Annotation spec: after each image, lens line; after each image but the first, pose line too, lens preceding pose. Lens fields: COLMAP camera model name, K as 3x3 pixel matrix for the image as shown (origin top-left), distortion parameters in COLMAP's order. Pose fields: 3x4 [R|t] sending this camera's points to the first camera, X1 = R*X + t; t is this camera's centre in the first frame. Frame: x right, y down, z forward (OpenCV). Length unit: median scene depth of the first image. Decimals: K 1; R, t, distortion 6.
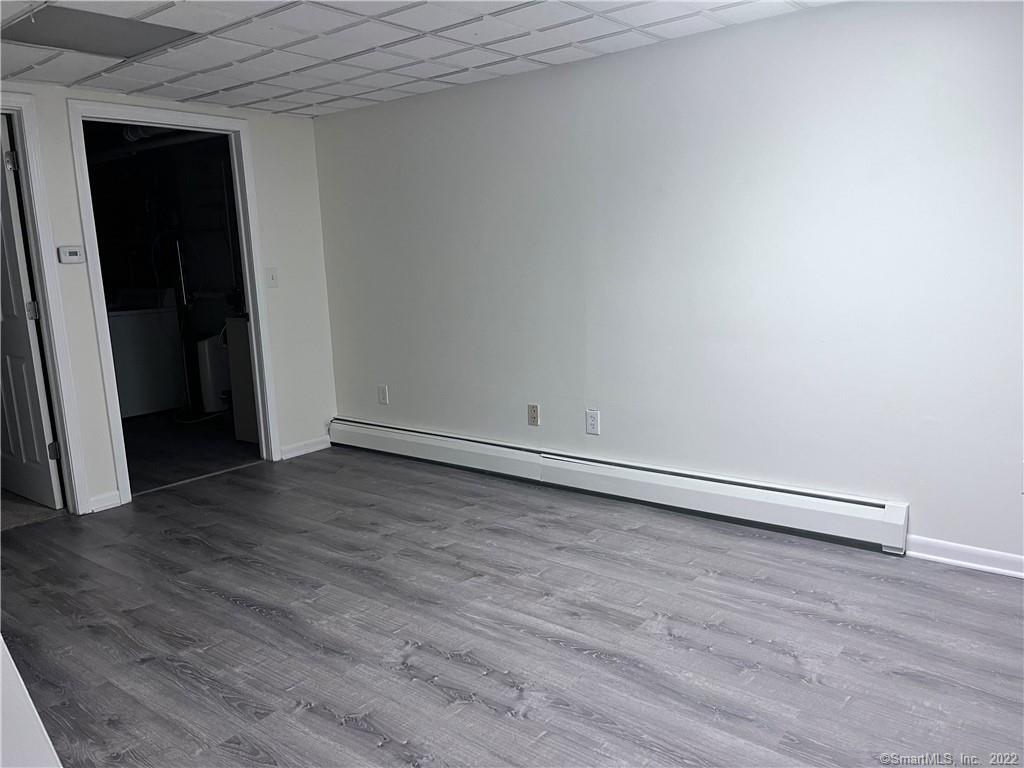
lens RADIAL K [[775.9, 0, 513.3], [0, 775.9, 381.7], [0, 0, 1]] dist [0.047553, -0.060487]
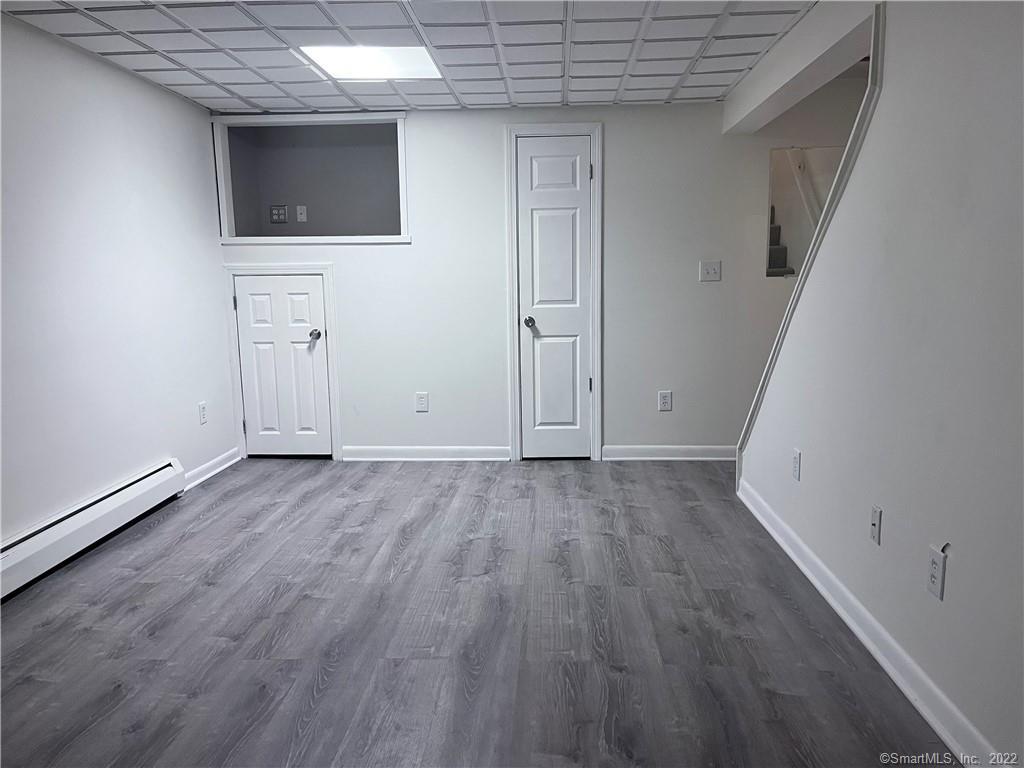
lens RADIAL K [[775.9, 0, 511.0], [0, 775.9, 387.2], [0, 0, 1]] dist [0.047553, -0.060487]
pose [[-0.568107, -0.075816, 0.819455, -1.029667], [0.174932, 0.961866, 0.210268, -0.156611], [-0.804147, 0.262804, -0.533180, 1.384266]]
